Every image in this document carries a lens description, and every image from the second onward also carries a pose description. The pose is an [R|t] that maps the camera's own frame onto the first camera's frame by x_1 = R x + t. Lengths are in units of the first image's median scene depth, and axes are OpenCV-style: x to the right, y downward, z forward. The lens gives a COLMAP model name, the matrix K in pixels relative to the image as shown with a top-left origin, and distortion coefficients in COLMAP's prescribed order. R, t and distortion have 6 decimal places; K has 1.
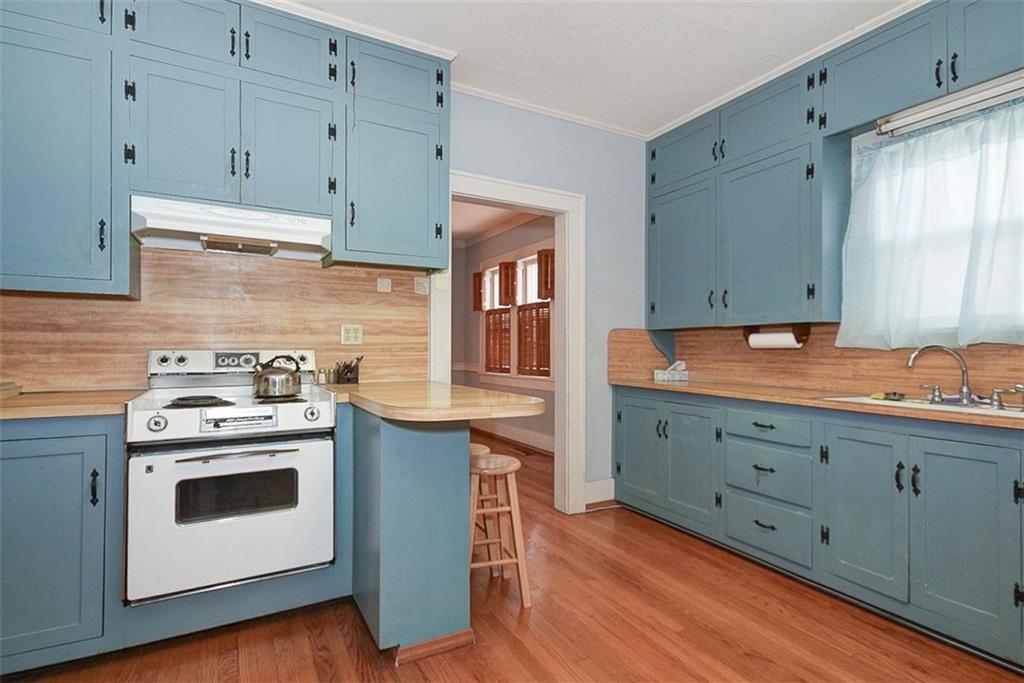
lens RADIAL K [[505.5, 0, 508.9], [0, 505.5, 346.1], [0, 0, 1]] dist [0.017448, 0.000246]
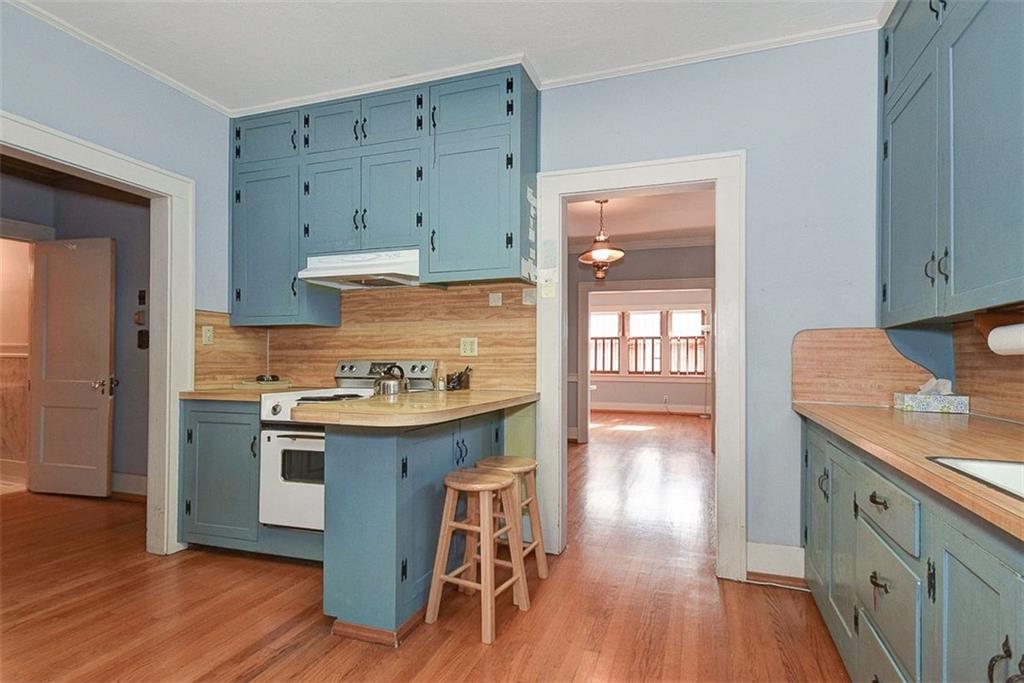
lens RADIAL K [[505.5, 0, 540.9], [0, 505.5, 358.0], [0, 0, 1]] dist [0.017448, 0.000246]
pose [[0.688324, -0.007223, -0.725367, 0.618202], [0.005231, 0.999974, -0.004993, 0.008073], [0.725384, -0.000358, 0.688344, 0.359161]]
